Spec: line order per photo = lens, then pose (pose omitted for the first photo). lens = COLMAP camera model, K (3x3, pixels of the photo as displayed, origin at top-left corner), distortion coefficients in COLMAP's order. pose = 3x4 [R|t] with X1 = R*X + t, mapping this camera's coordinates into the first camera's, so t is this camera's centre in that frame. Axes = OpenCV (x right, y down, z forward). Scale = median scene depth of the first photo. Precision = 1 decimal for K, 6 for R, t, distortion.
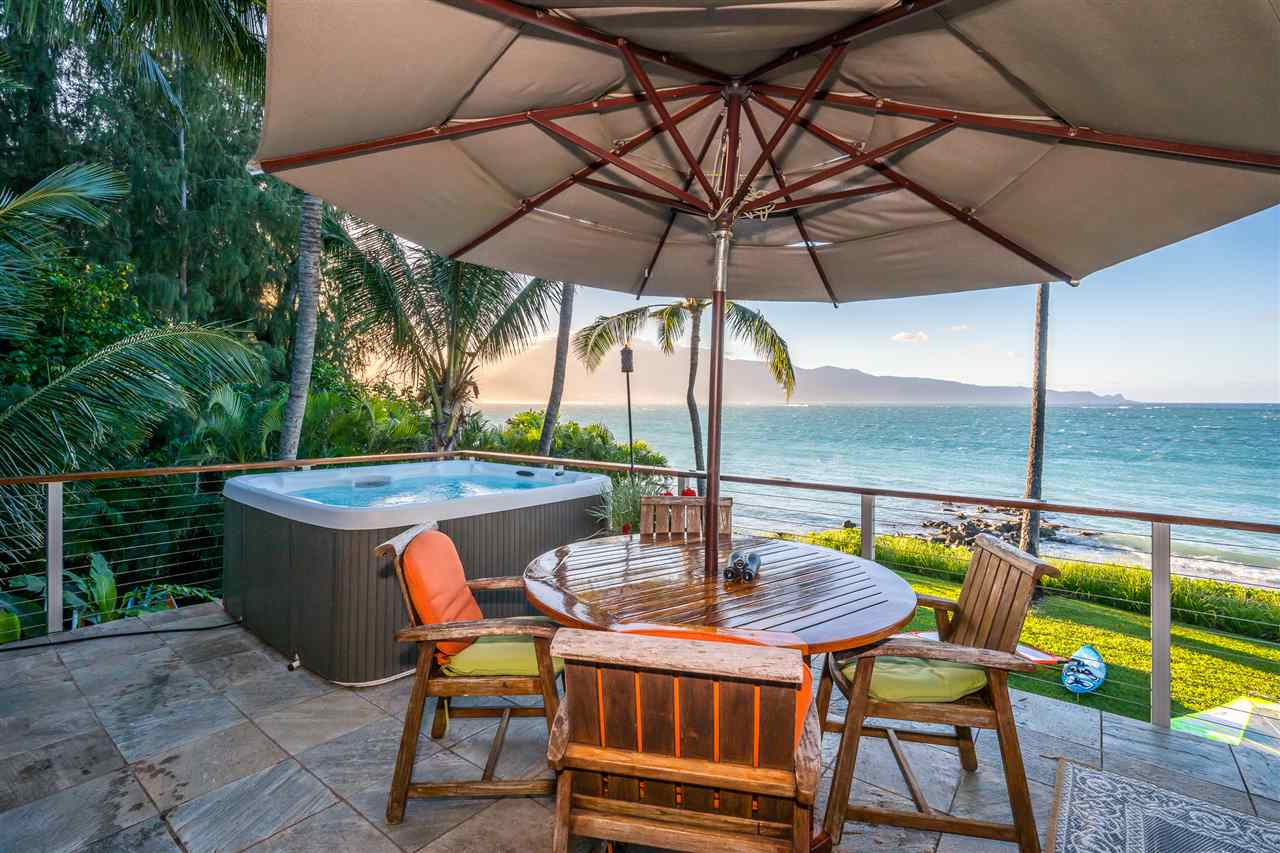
lens RADIAL K [[597.8, 0, 657.6], [0, 597.8, 424.7], [0, 0, 1]] dist [-0.002462, -0.000602]
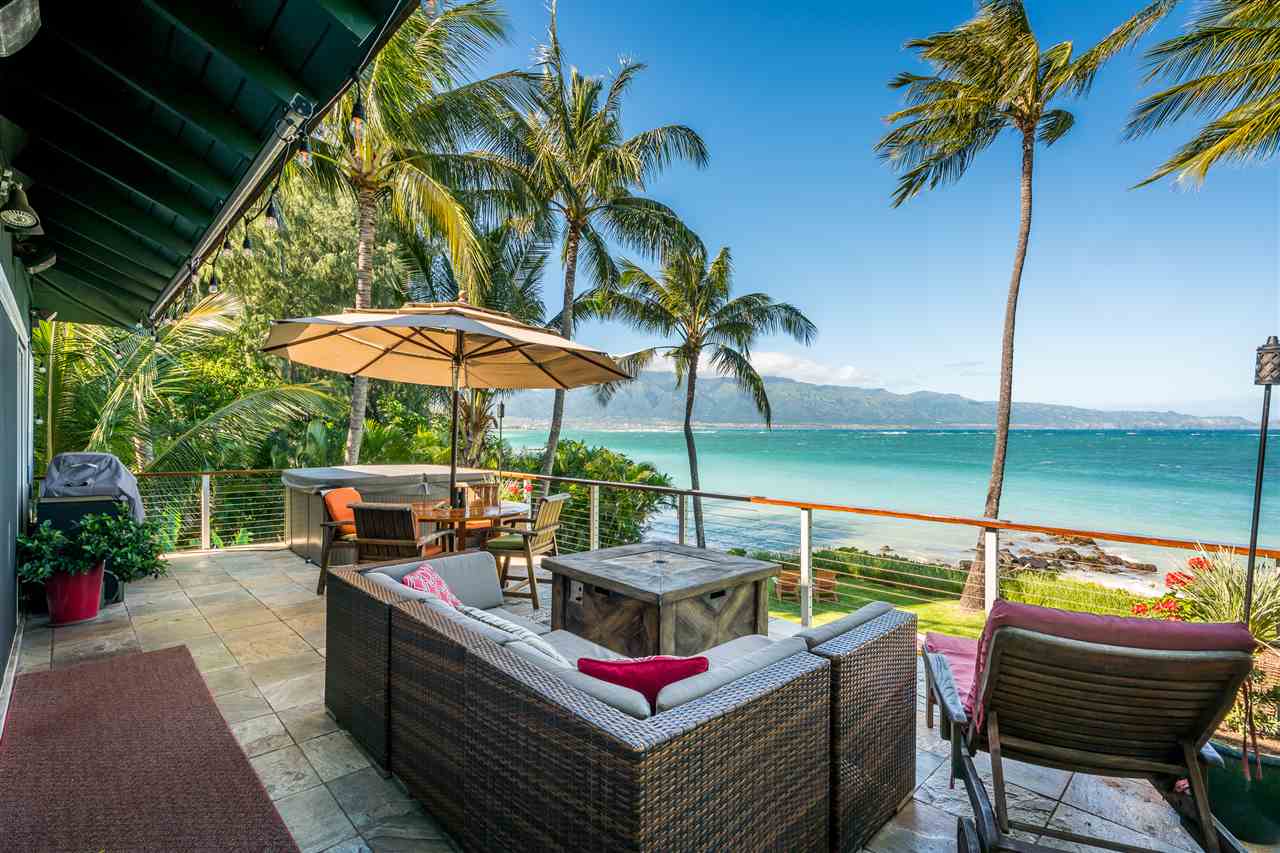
lens RADIAL K [[580.4, 0, 634.3], [0, 580.4, 431.2], [0, 0, 1]] dist [-0.002531, -0.002568]
pose [[0.987955, -0.006190, -0.154616, 0.191018], [0.000886, 0.999409, -0.034354, 0.003143], [0.154738, 0.033803, 0.987377, -0.188705]]
